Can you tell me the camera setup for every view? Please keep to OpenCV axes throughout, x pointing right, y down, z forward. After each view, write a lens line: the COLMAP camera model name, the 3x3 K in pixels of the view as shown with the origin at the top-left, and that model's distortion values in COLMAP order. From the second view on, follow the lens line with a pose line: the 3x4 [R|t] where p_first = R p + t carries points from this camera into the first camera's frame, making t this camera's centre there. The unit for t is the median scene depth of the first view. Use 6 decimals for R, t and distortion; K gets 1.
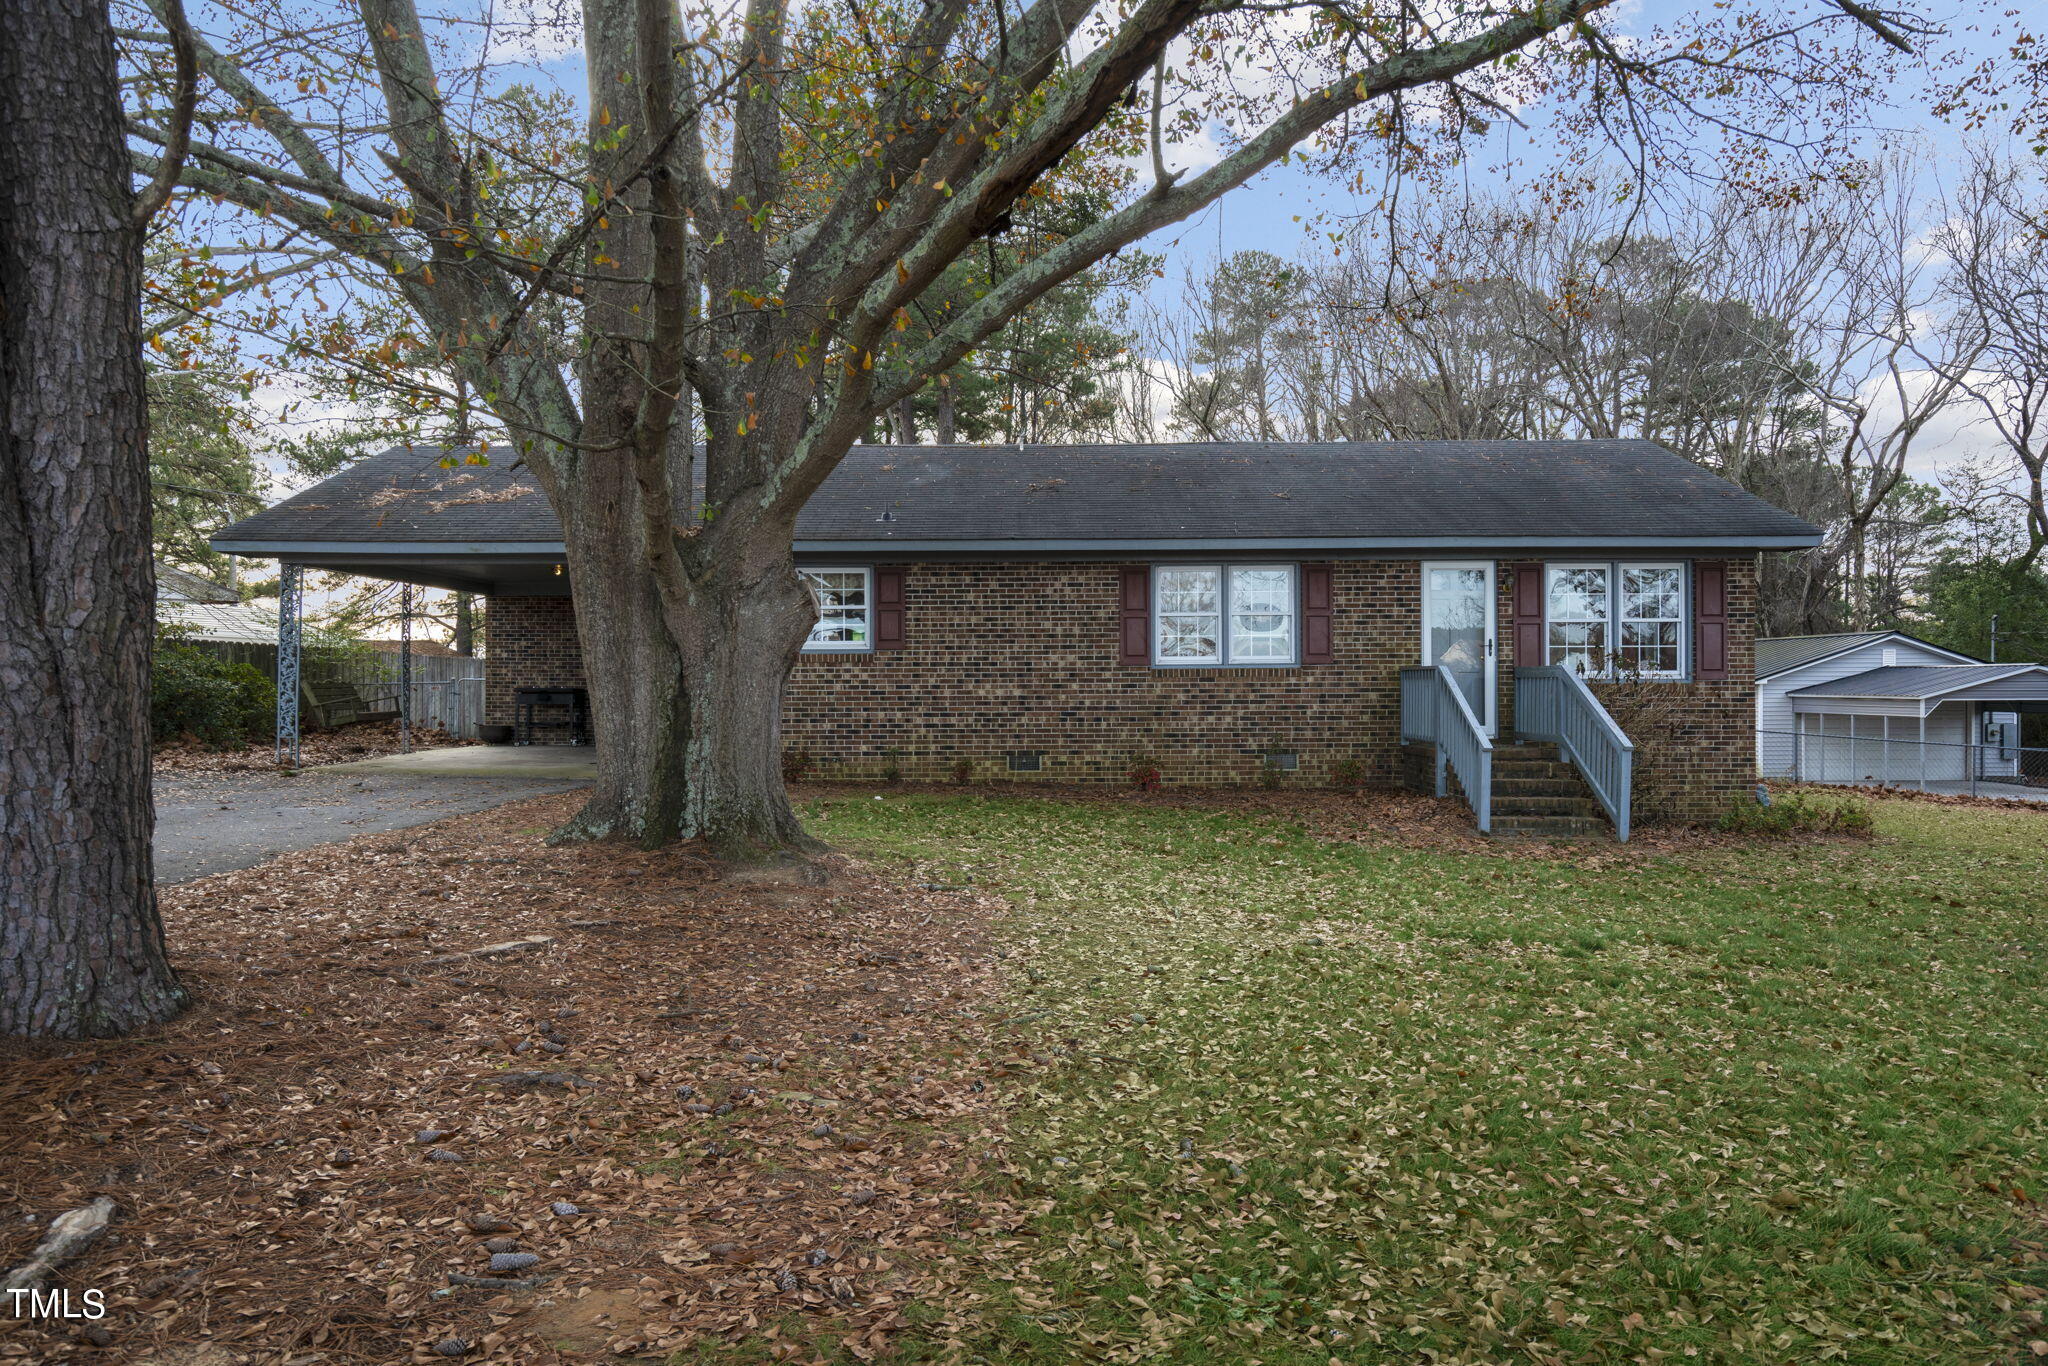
lens RADIAL K [[1440.0, 0, 1002.4], [0, 1440.0, 680.9], [0, 0, 1]] dist [0.008855, -0.003017]
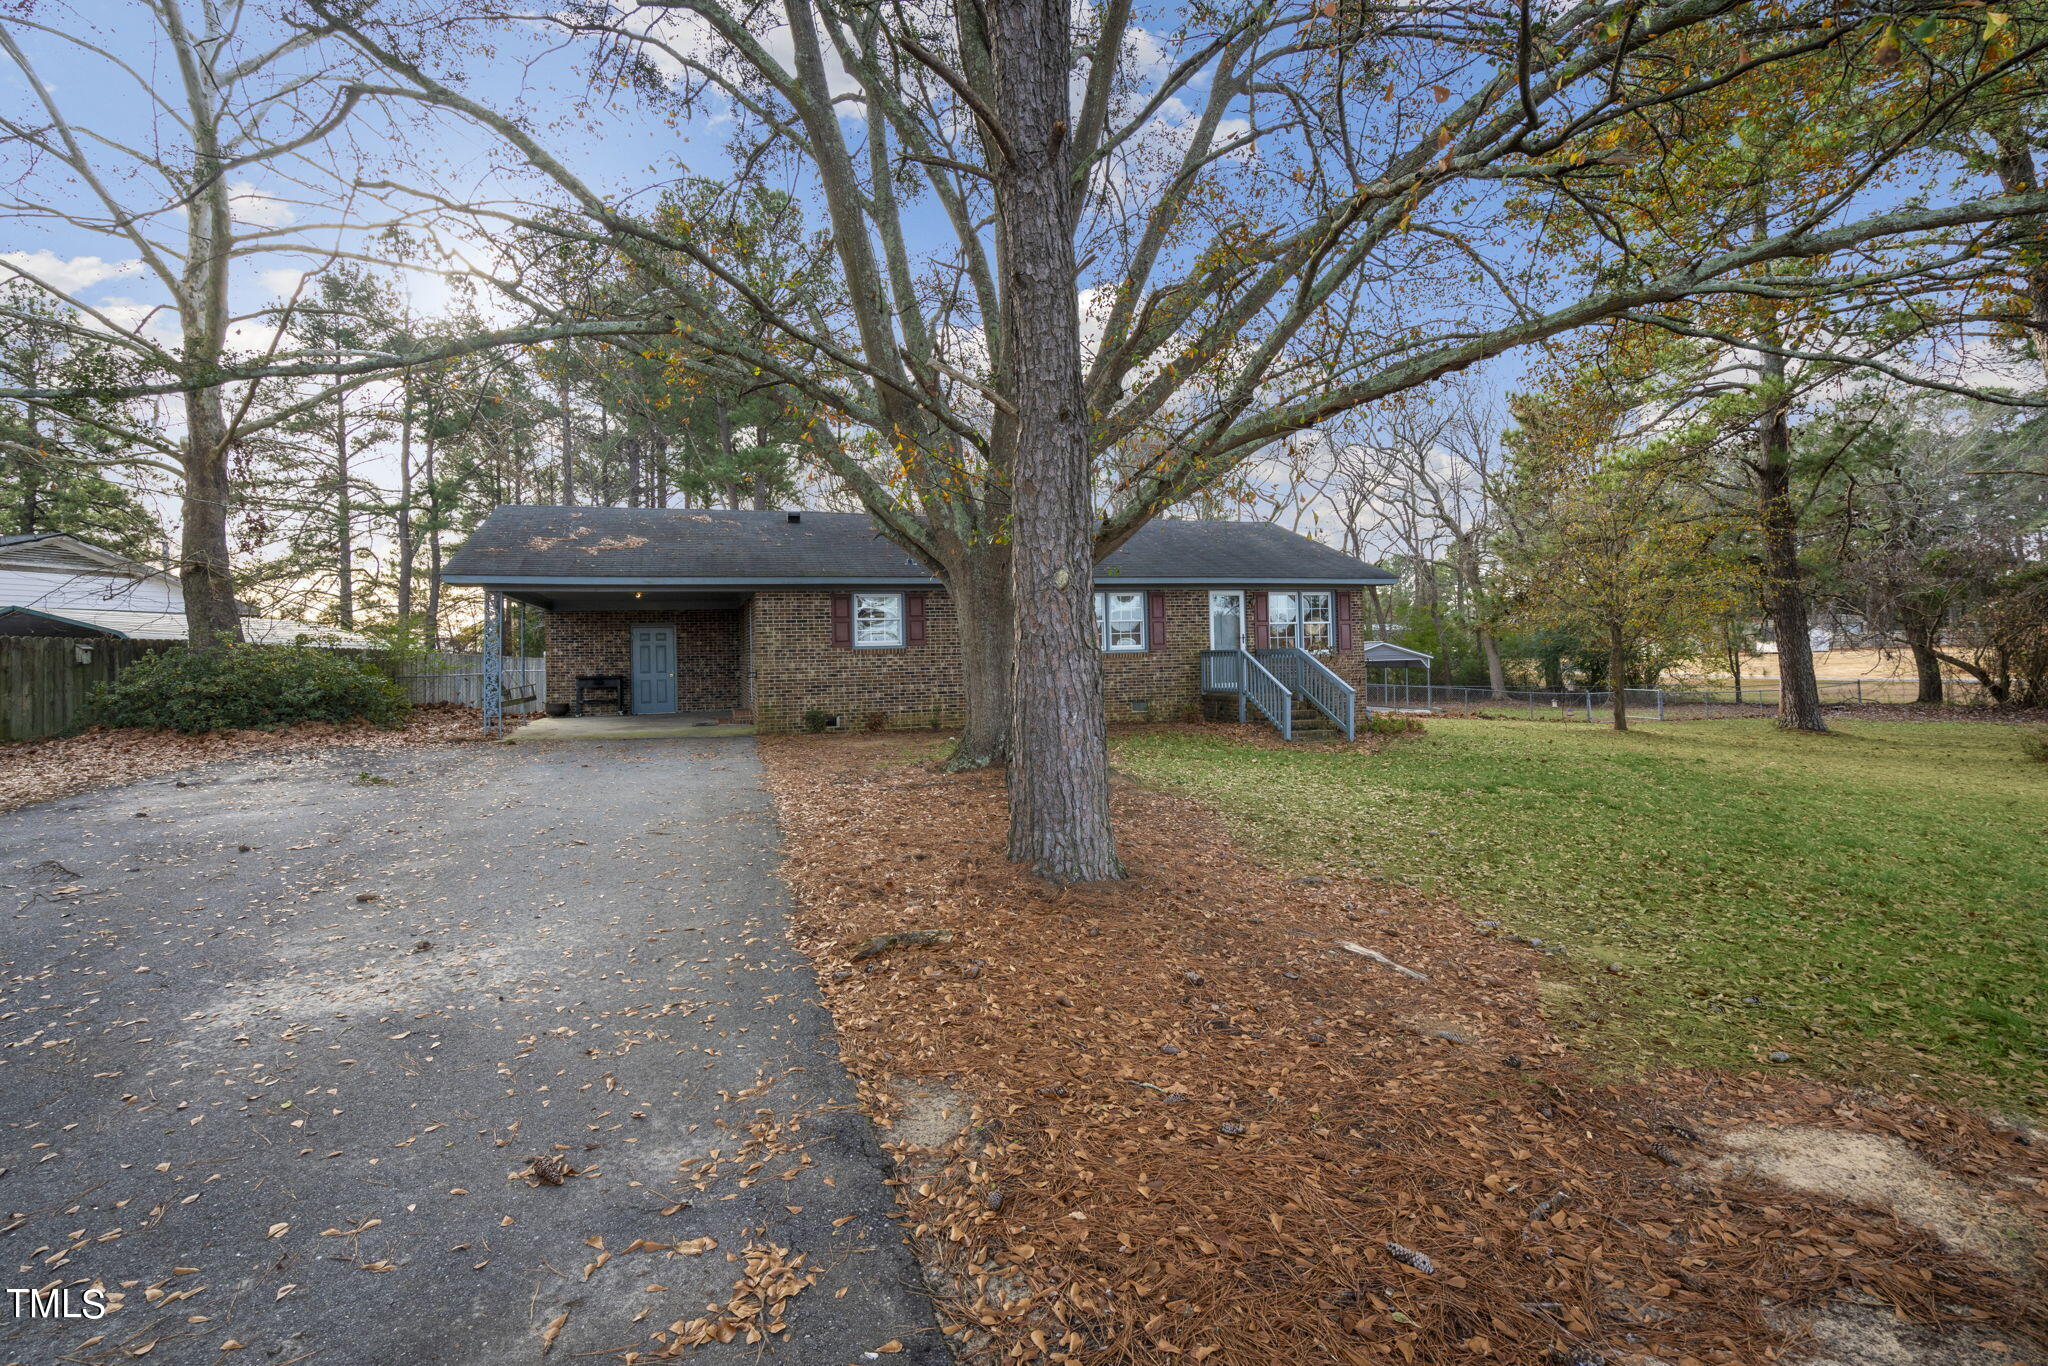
lens RADIAL K [[936.1, 0, 1011.0], [0, 936.1, 658.5], [0, 0, 1]] dist [0.002388, 0.001912]
pose [[0.944481, -0.021492, 0.327863, -0.318408], [0.021488, 0.999762, 0.003635, -0.008900], [-0.327863, 0.003612, 0.944718, -0.007015]]
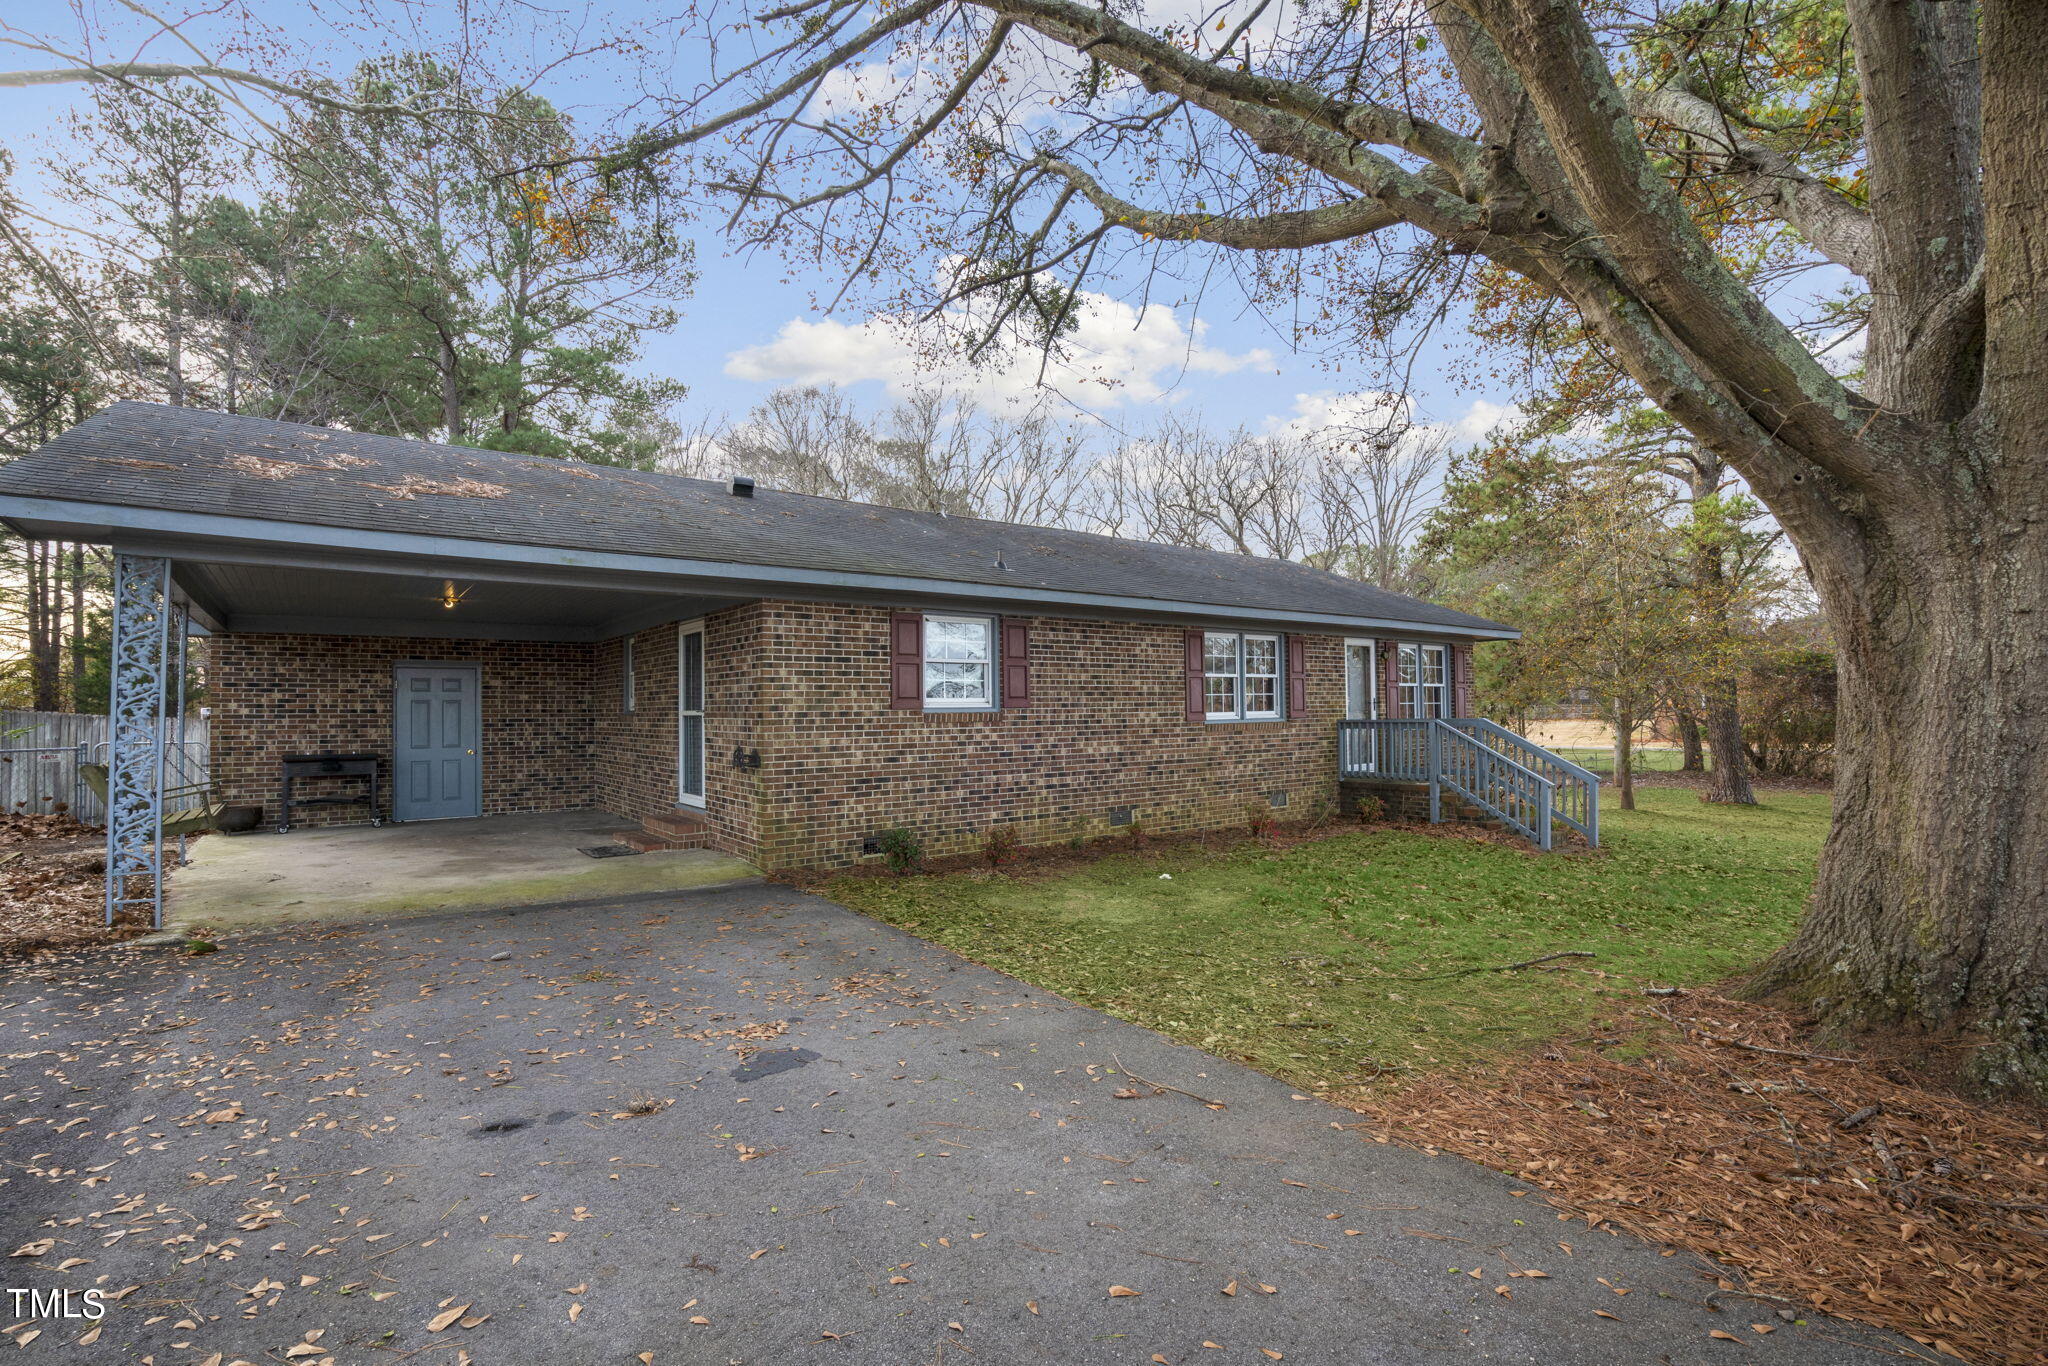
lens RADIAL K [[936.1, 0, 1012.1], [0, 936.1, 687.9], [0, 0, 1]] dist [0.002388, 0.001912]
pose [[0.795947, 0.007951, 0.605314, -0.447908], [0.009715, 0.999617, -0.025905, -0.018698], [-0.605289, 0.026499, 0.795565, 0.517922]]
